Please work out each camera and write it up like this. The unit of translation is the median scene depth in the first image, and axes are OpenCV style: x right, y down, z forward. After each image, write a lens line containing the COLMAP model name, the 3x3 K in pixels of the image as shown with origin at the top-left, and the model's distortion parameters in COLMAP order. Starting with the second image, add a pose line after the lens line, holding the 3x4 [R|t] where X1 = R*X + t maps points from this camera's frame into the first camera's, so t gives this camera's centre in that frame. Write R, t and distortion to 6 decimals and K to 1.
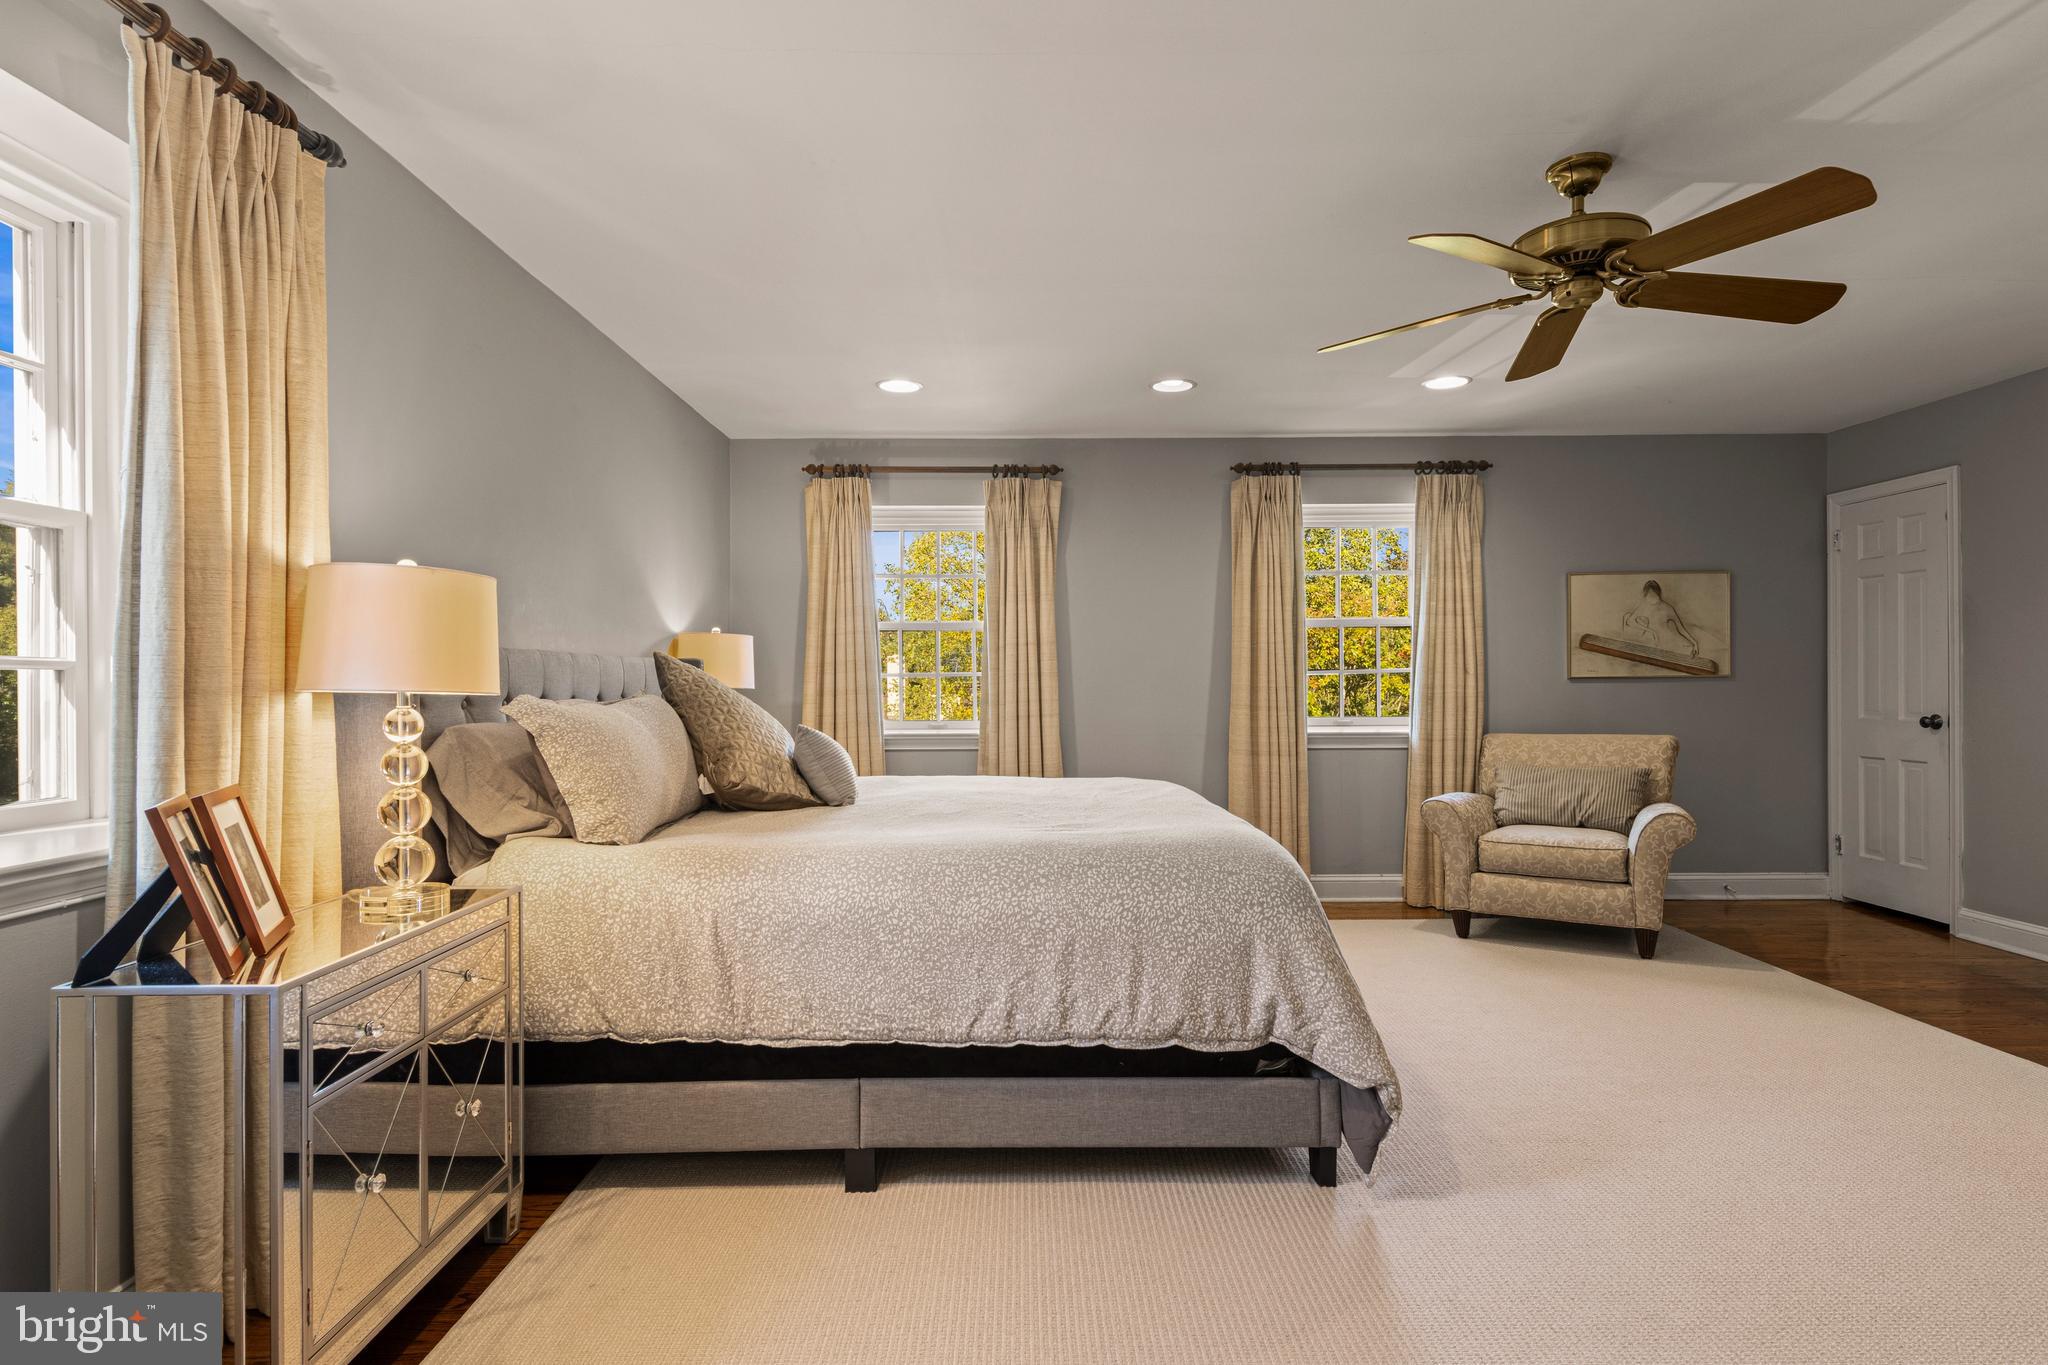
lens RADIAL K [[1049.2, 0, 1029.8], [0, 1049.2, 681.5], [0, 0, 1]] dist [0.015654, -0.004787]
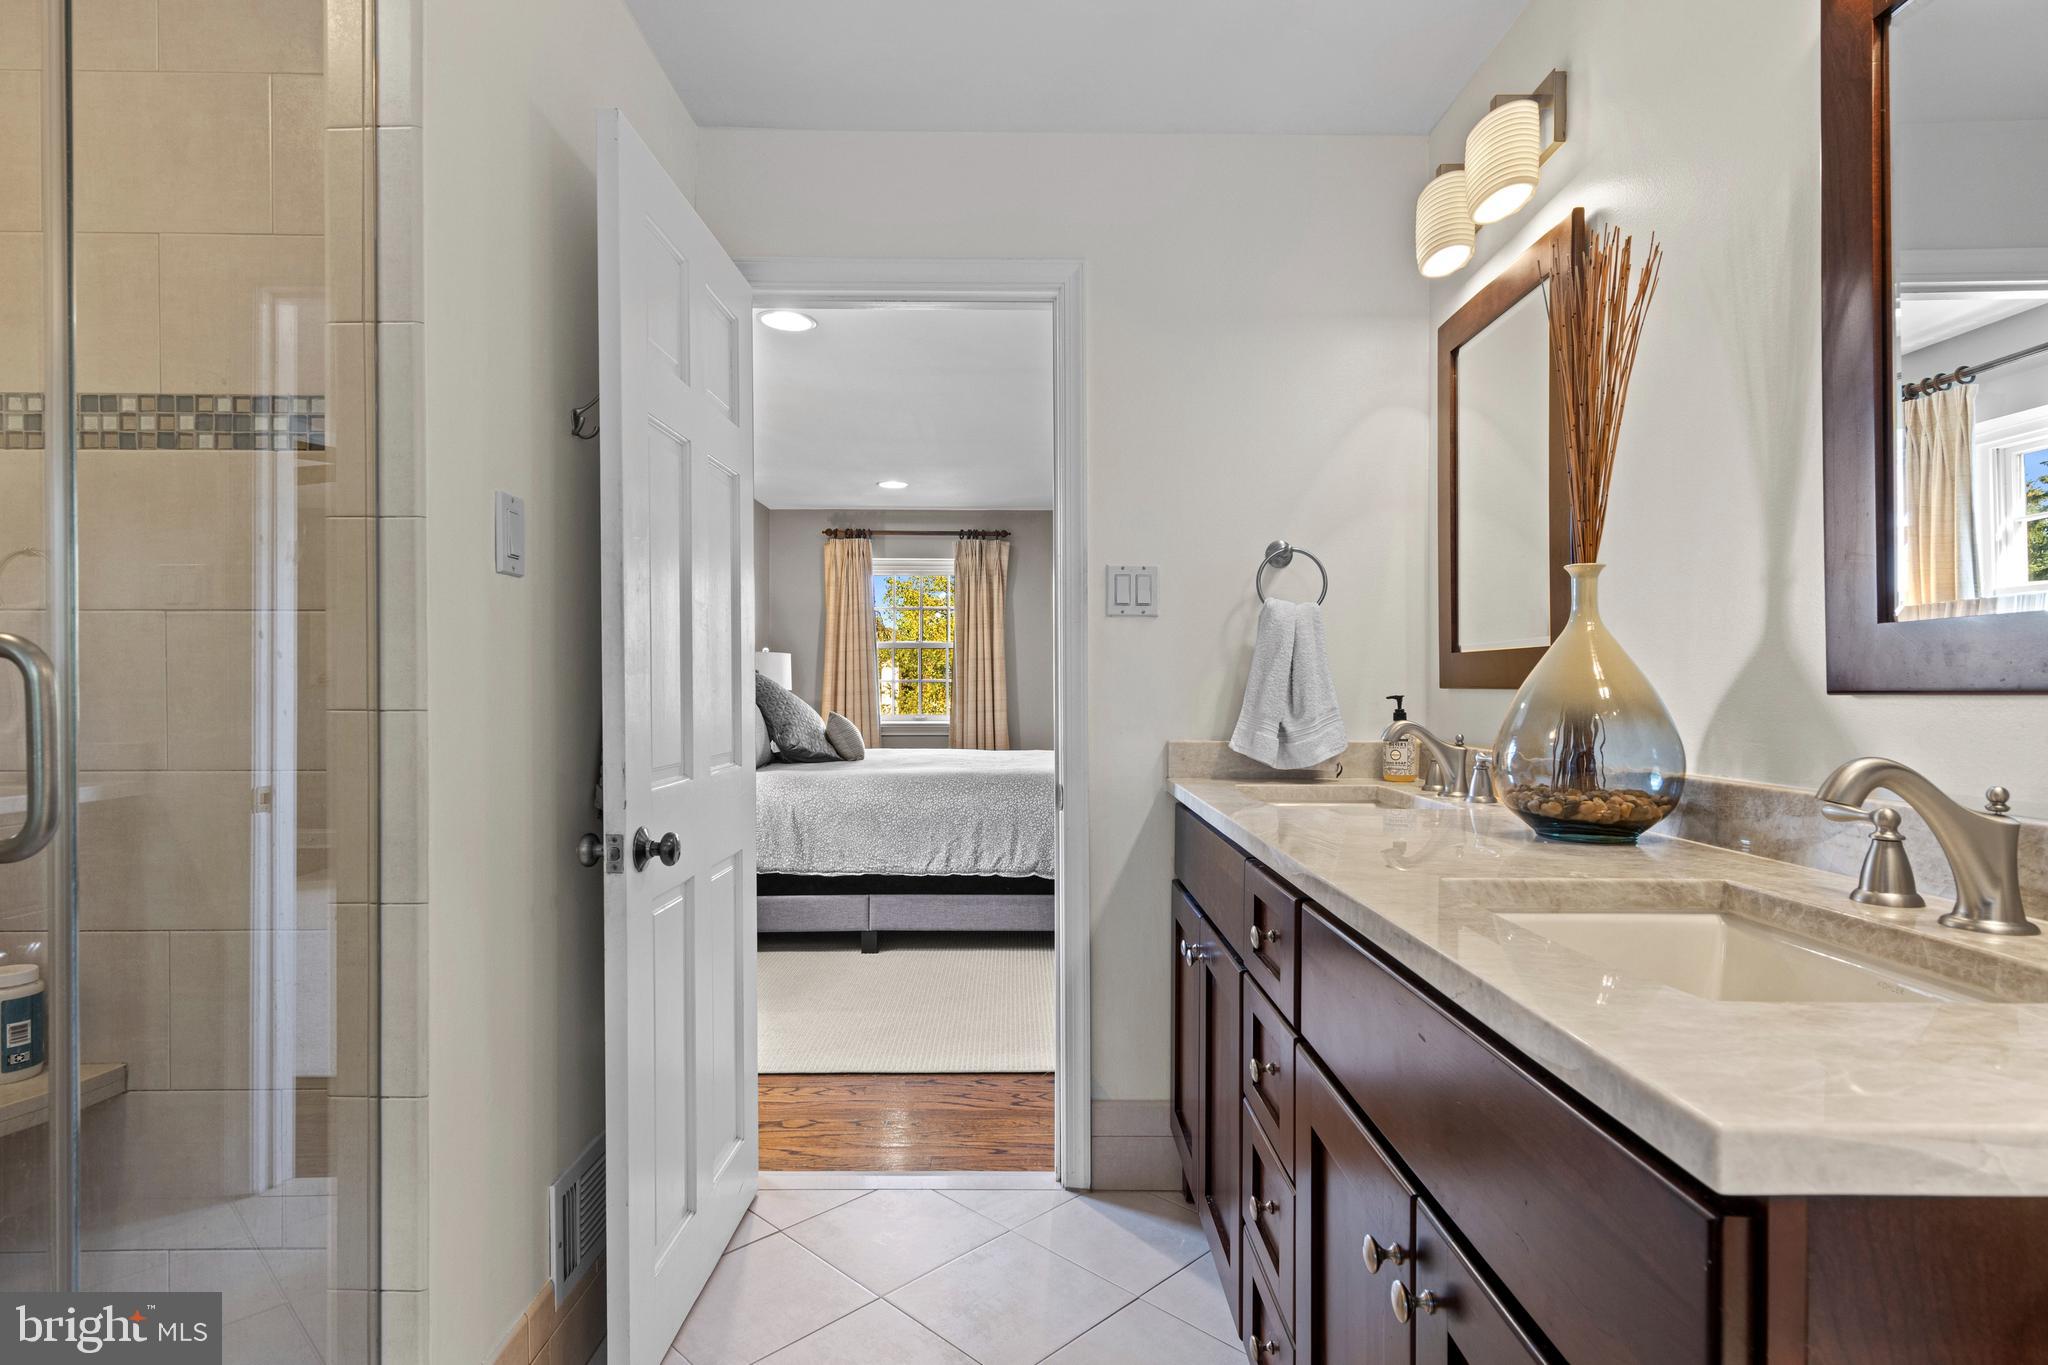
lens RADIAL K [[1049.2, 0, 1030.8], [0, 1049.2, 685.9], [0, 0, 1]] dist [0.015654, -0.004787]
pose [[0.999975, 0.003413, 0.006127, 0.051397], [-0.003410, 0.999994, -0.000512, 0.000417], [-0.006129, 0.000491, 0.999981, -0.392696]]
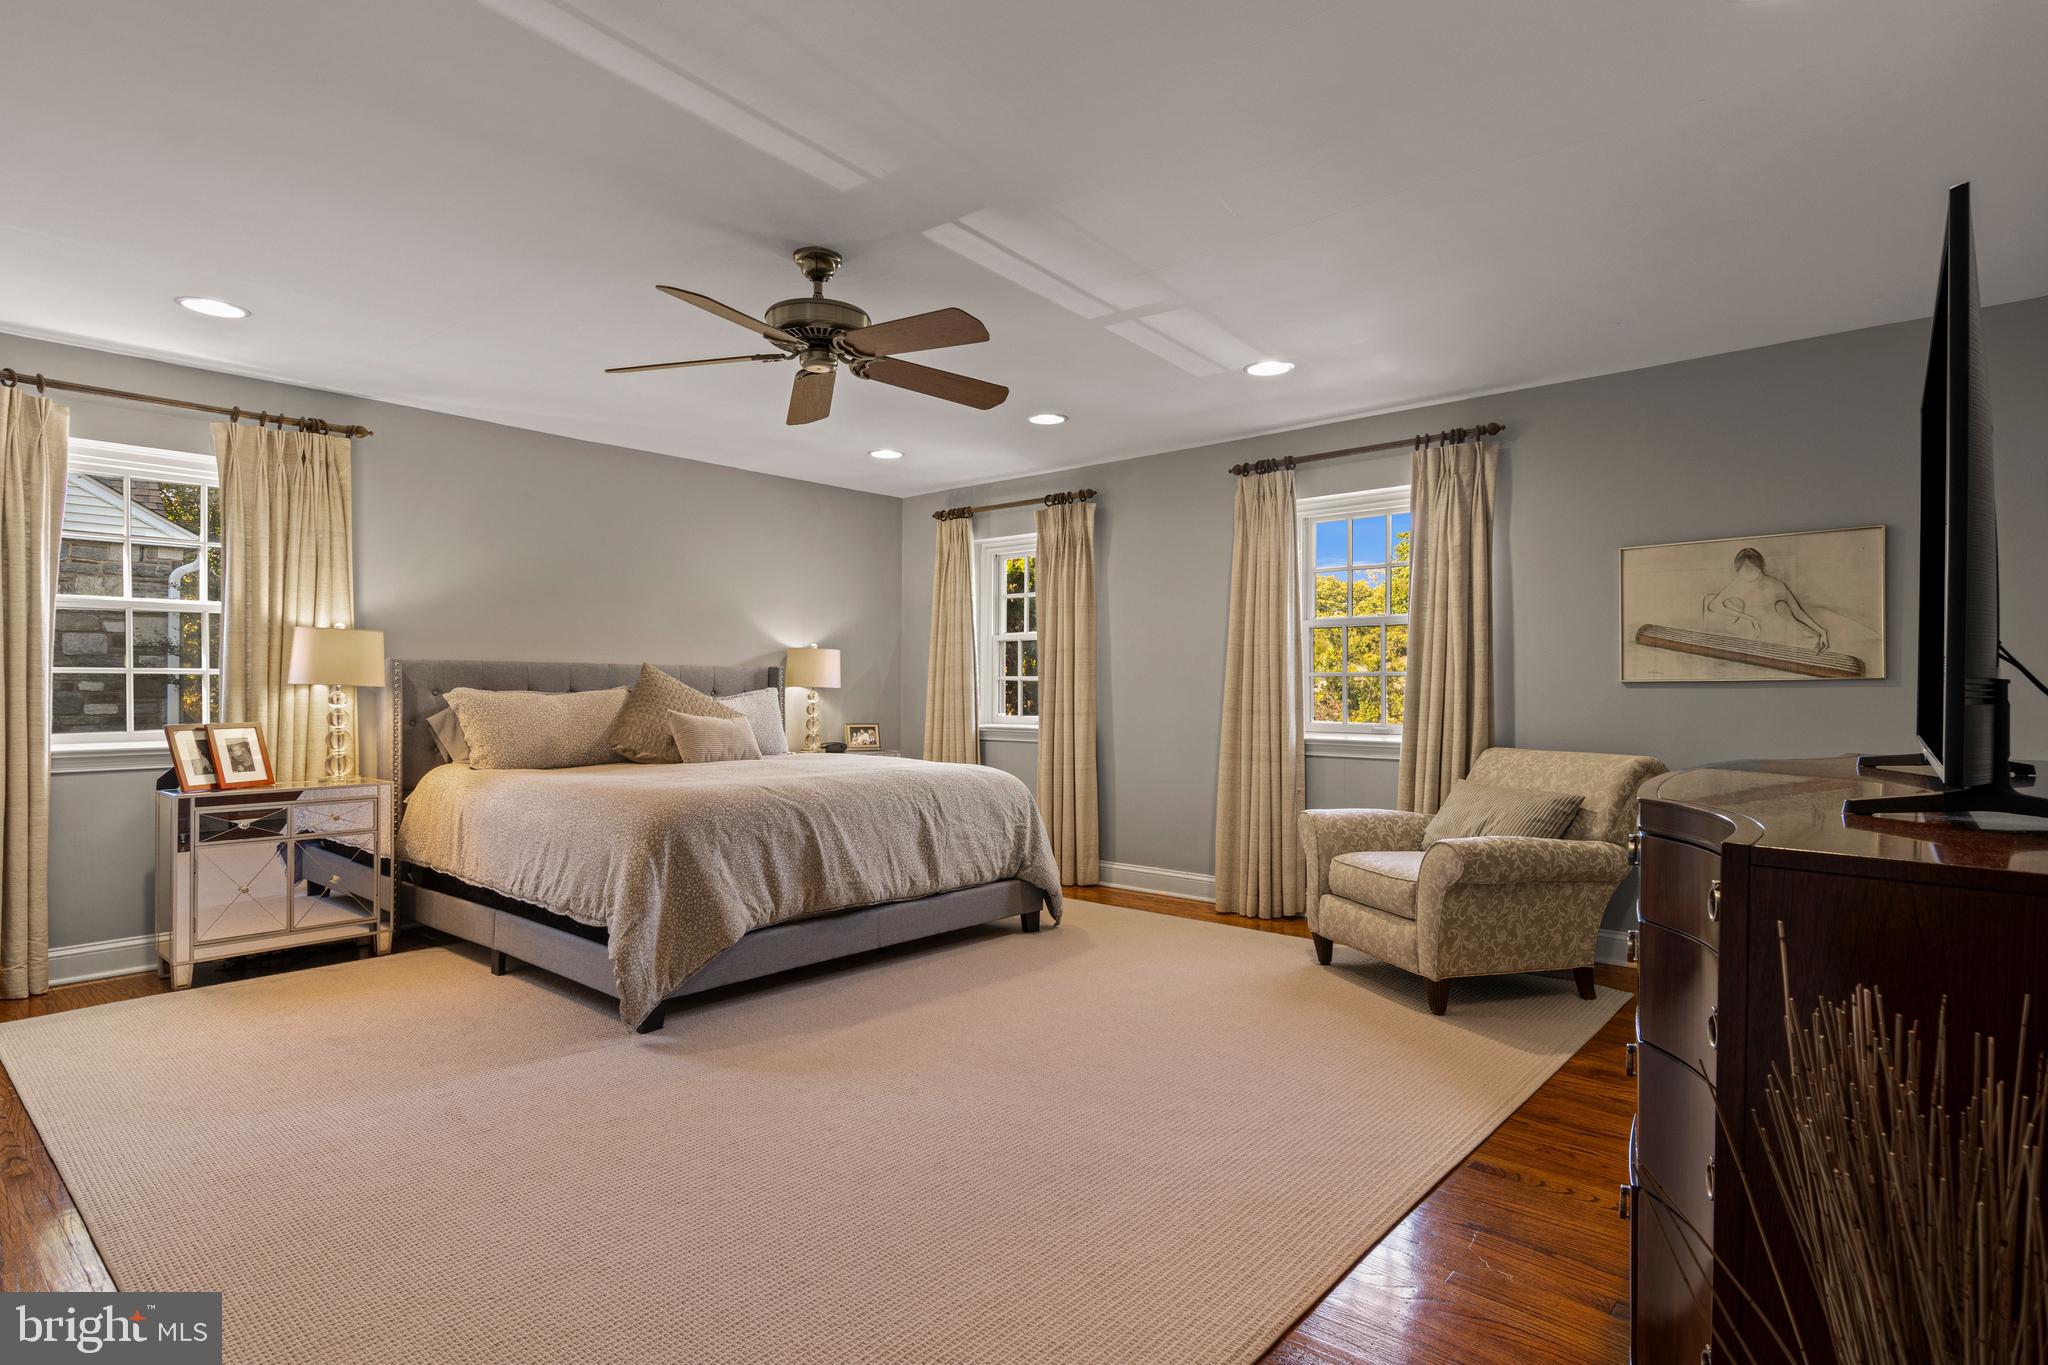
lens RADIAL K [[1049.2, 0, 1017.1], [0, 1049.2, 684.9], [0, 0, 1]] dist [0.015654, -0.004787]
pose [[0.747244, 0.005120, -0.664530, 0.717583], [-0.003854, 0.999987, 0.003370, -0.001692], [0.664539, 0.000043, 0.747254, 0.117317]]
